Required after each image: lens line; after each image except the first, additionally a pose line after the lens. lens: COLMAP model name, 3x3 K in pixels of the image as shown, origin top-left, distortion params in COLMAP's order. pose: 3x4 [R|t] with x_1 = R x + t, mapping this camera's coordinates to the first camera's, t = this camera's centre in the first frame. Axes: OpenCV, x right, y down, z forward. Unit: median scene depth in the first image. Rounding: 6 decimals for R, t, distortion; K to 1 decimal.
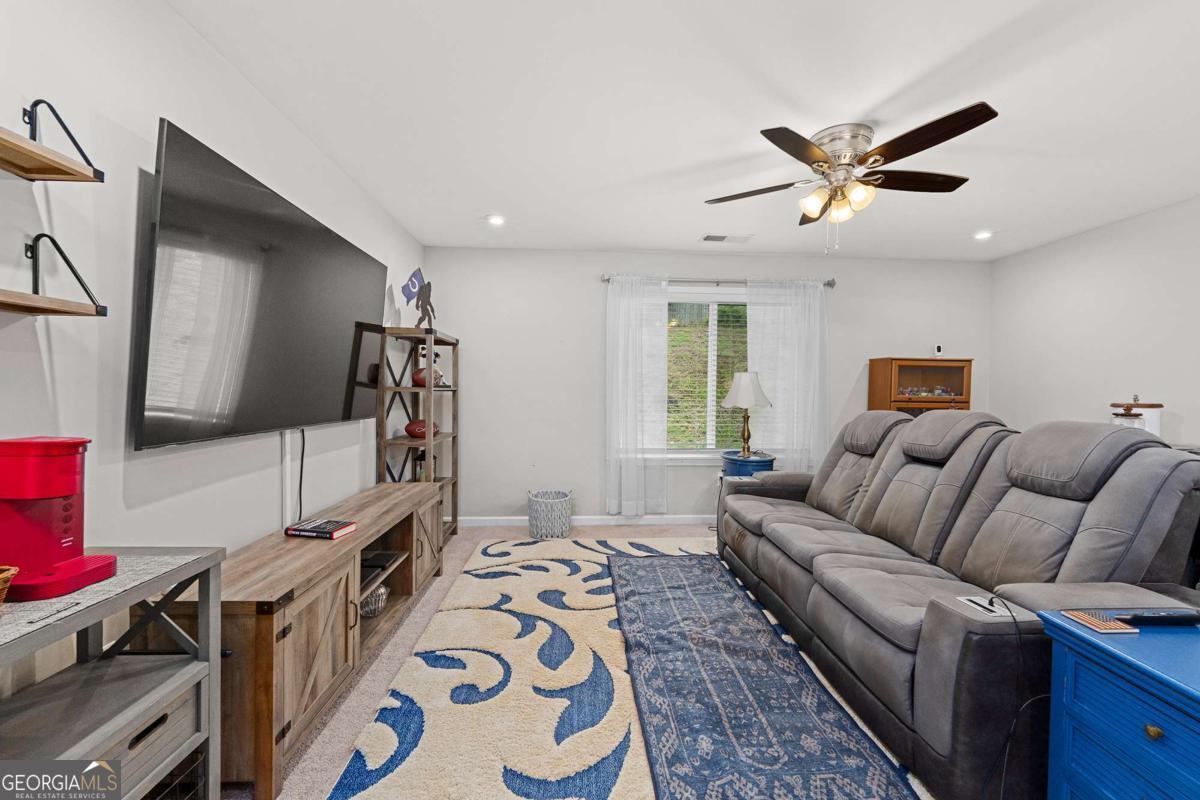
lens RADIAL K [[485.2, 0, 596.1], [0, 485.2, 398.5], [0, 0, 1]] dist [-0.000797, -0.000336]
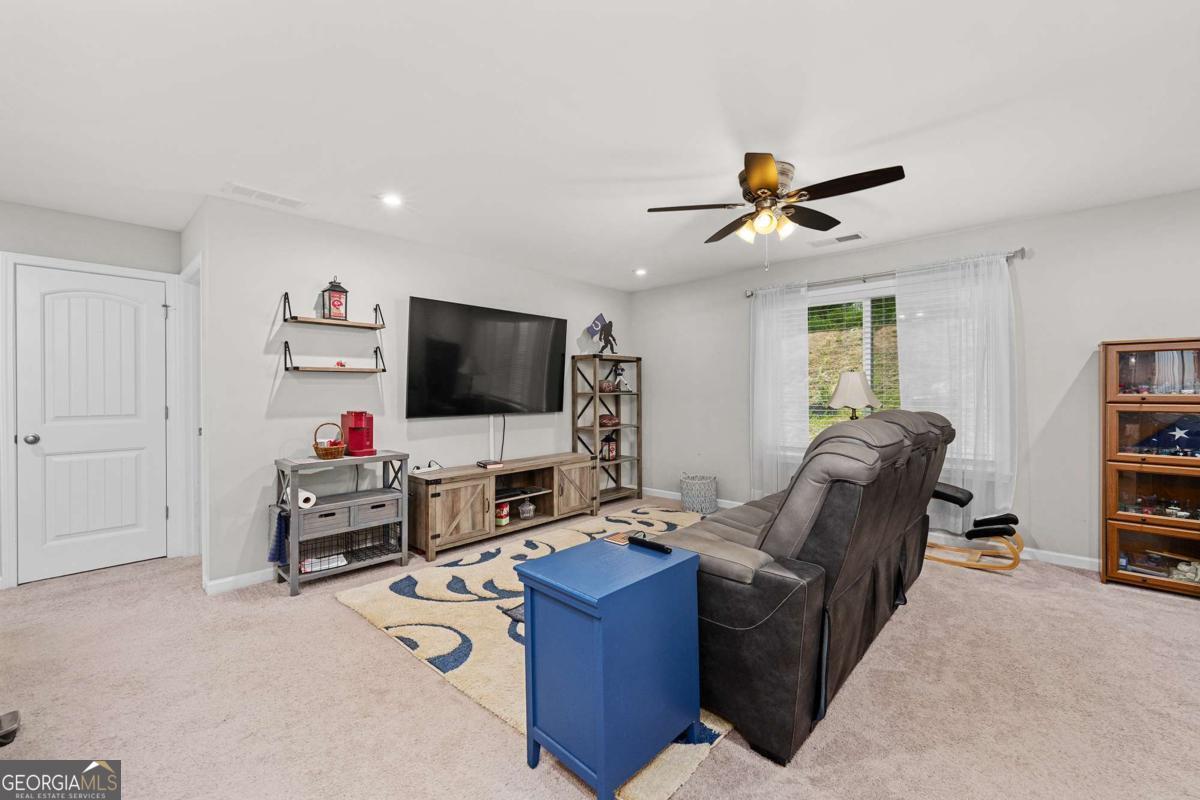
lens RADIAL K [[485.2, 0, 602.1], [0, 485.2, 395.8], [0, 0, 1]] dist [-0.000797, -0.000336]
pose [[0.699276, -0.010603, -0.714773, 0.713216], [0.000350, 0.999895, -0.014490, 0.007837], [0.714851, 0.009883, 0.699207, -0.046775]]
